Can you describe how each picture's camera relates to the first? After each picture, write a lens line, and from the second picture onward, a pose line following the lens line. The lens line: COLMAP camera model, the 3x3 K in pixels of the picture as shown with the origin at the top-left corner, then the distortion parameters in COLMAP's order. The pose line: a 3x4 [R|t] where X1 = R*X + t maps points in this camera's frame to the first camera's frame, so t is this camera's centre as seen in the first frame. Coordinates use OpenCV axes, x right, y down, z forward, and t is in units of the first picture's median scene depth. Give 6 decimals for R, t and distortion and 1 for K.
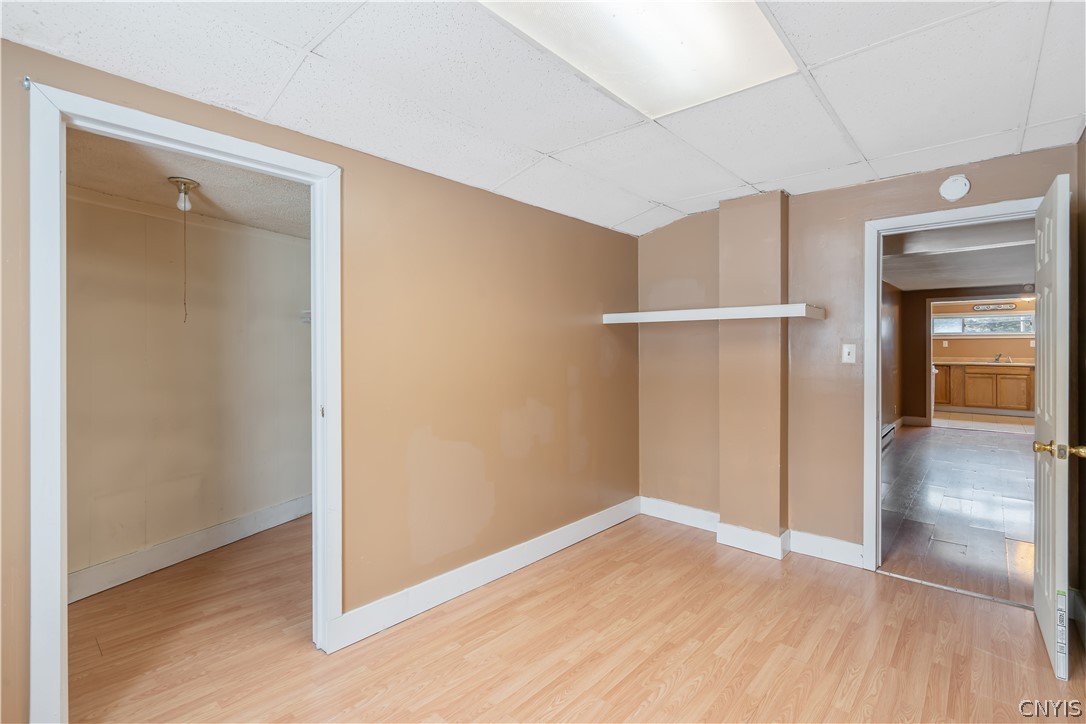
lens RADIAL K [[498.7, 0, 538.7], [0, 498.7, 350.8], [0, 0, 1]] dist [-0.001830, -0.000029]
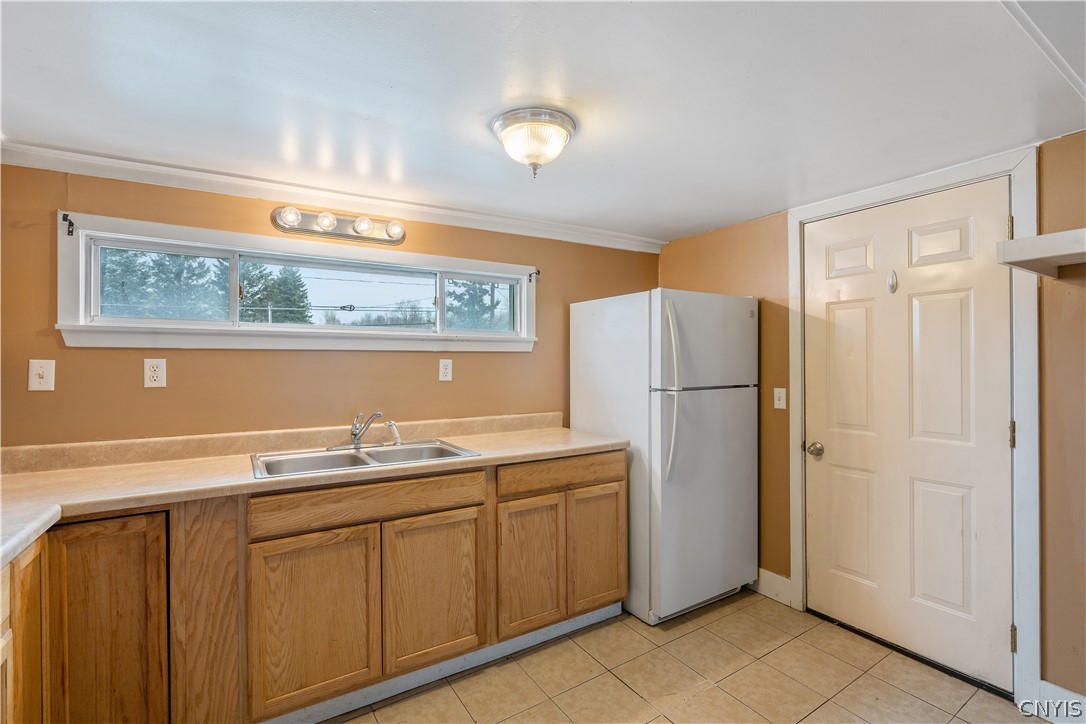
lens RADIAL K [[487.5, 0, 535.5], [0, 487.5, 362.5], [0, 0, 1]] dist [-0.001606, 0.000126]
pose [[0.282568, -0.004020, 0.959239, 0.727561], [0.006266, 0.999978, 0.002345, -0.018863], [-0.959227, 0.005348, 0.282587, 0.863576]]
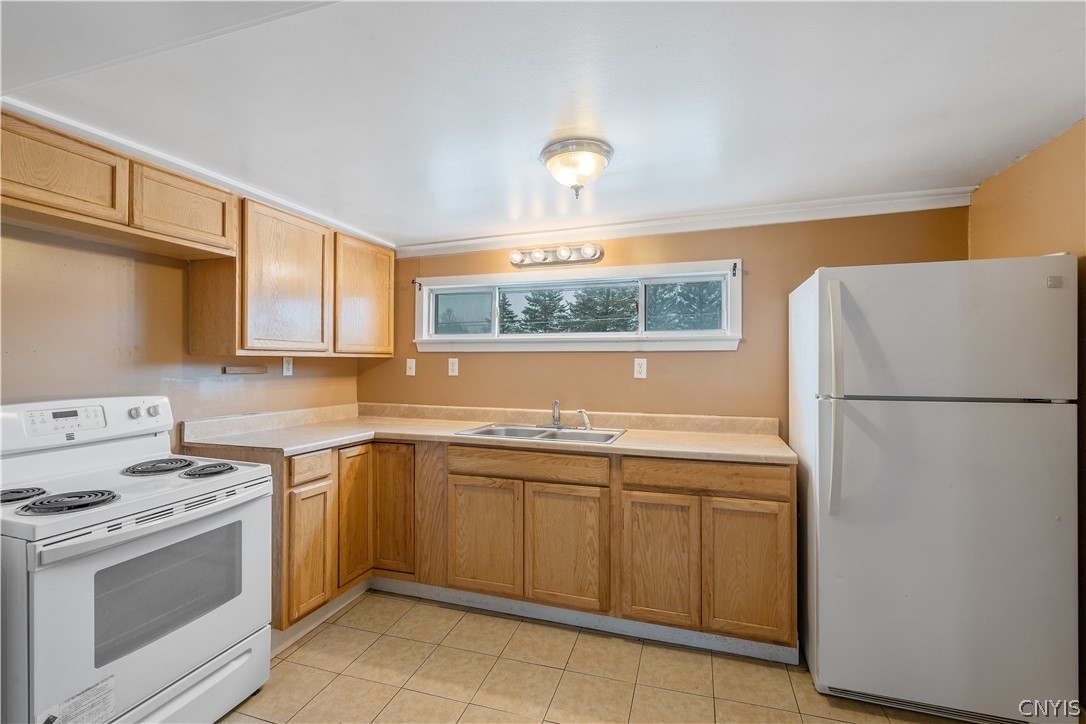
lens RADIAL K [[483.3, 0, 543.0], [0, 483.3, 362.0], [0, 0, 1]] dist [0.000029, 0.000388]
pose [[0.915598, 0.001002, 0.402093, 0.805604], [0.000490, 0.999993, -0.003608, -0.017066], [-0.402094, 0.003500, 0.915592, 0.733635]]
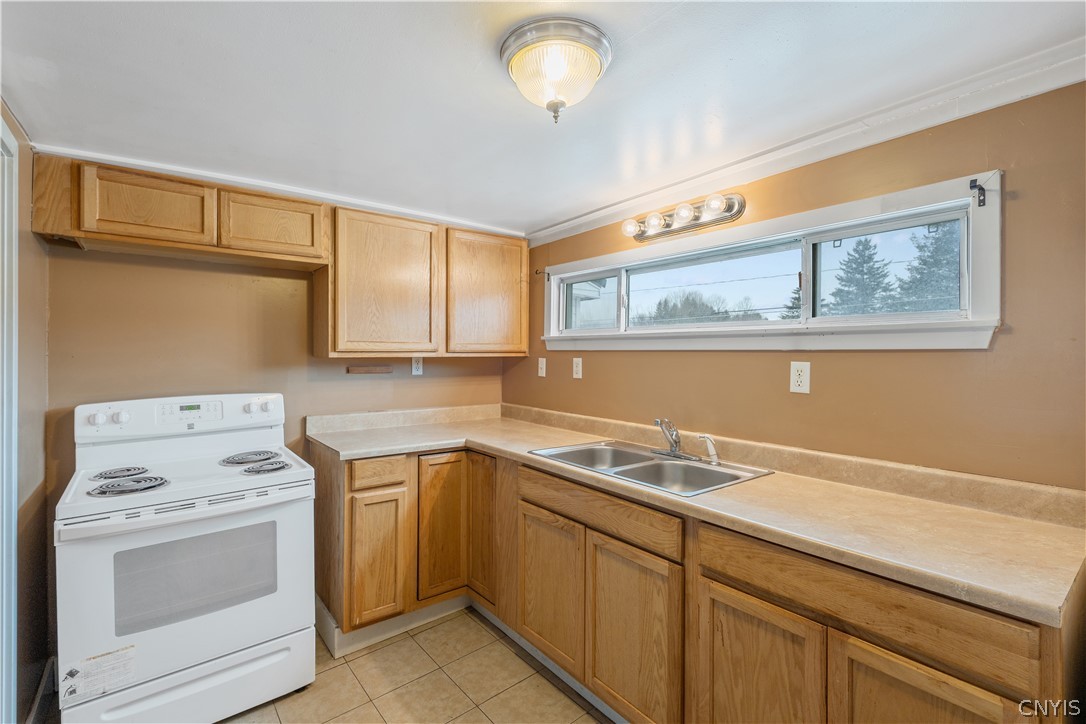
lens RADIAL K [[488.9, 0, 547.4], [0, 488.9, 355.6], [0, 0, 1]] dist [0.000085, 0.000312]
pose [[0.986727, 0.001904, -0.162375, 0.920487], [-0.001651, 0.999997, 0.001690, -0.023113], [0.162377, -0.001400, 0.986728, 0.781725]]
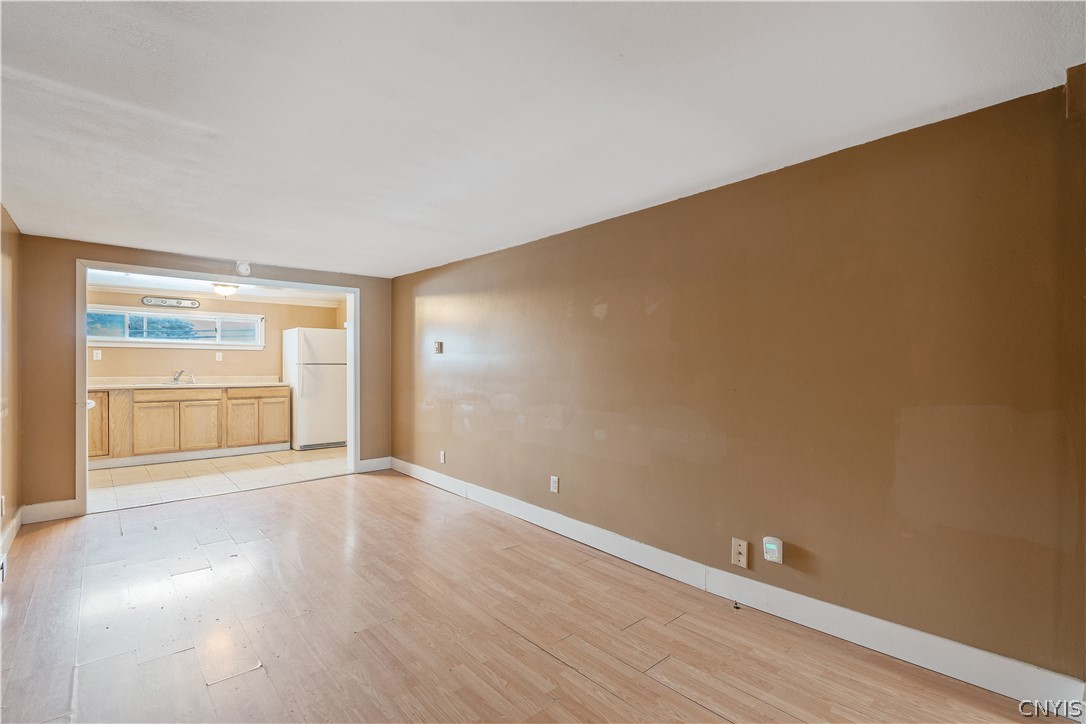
lens RADIAL K [[499.3, 0, 539.1], [0, 499.3, 366.1], [0, 0, 1]] dist [-0.001494, -0.000180]
pose [[0.111006, 0.004195, 0.993811, 0.301168], [0.005355, 0.999974, -0.004819, 0.005989], [-0.993805, 0.005856, 0.110981, 0.437525]]
